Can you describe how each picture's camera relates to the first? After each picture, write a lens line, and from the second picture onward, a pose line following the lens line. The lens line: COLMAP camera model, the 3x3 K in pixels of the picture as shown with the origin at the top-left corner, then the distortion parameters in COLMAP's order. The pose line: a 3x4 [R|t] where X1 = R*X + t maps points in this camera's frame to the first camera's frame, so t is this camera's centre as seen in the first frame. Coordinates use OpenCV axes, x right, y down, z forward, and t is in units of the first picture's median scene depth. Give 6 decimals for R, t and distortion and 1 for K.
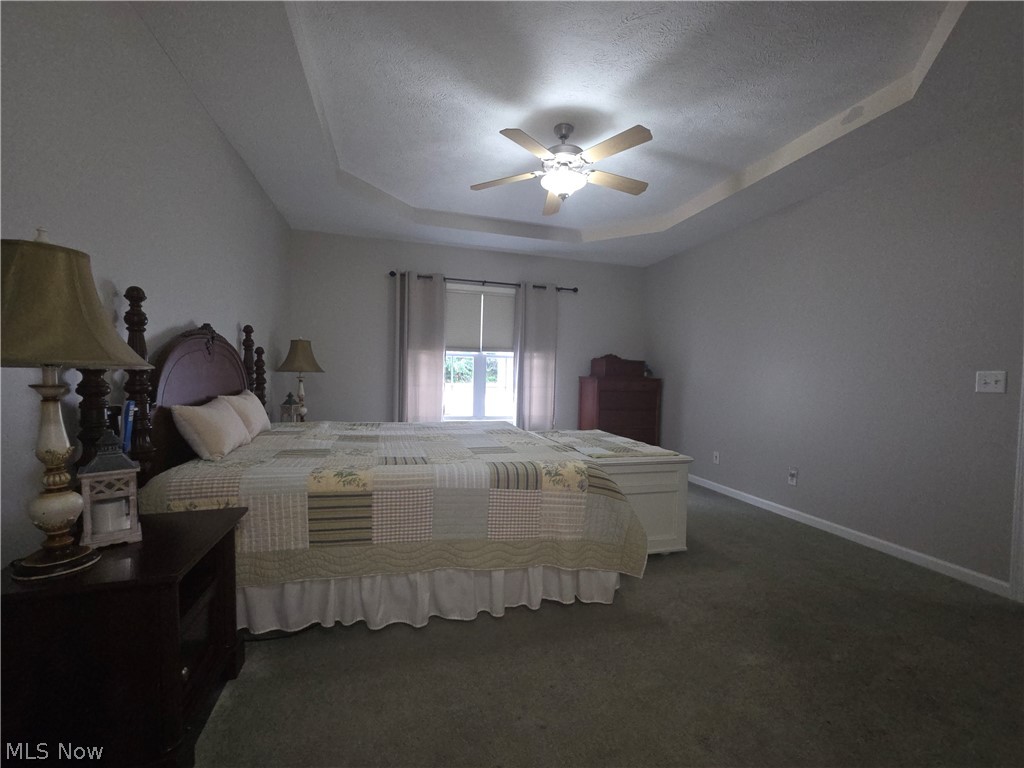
lens RADIAL K [[417.0, 0, 513.0], [0, 417.0, 391.2], [0, 0, 1]] dist [-0.001365, 0.000113]
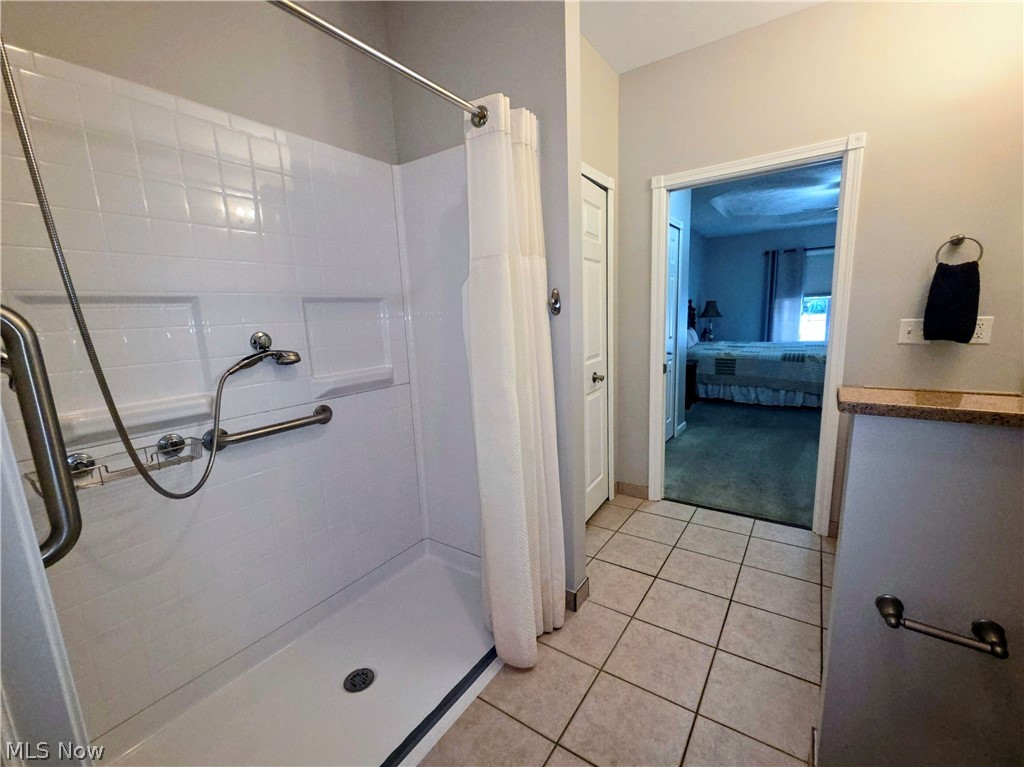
lens RADIAL K [[417.0, 0, 514.6], [0, 417.0, 387.2], [0, 0, 1]] dist [-0.001365, 0.000113]
pose [[0.630340, 0.083159, -0.771852, 0.471477], [0.033255, 0.990441, 0.133868, -0.011200], [0.775606, -0.110050, 0.621550, -1.014665]]
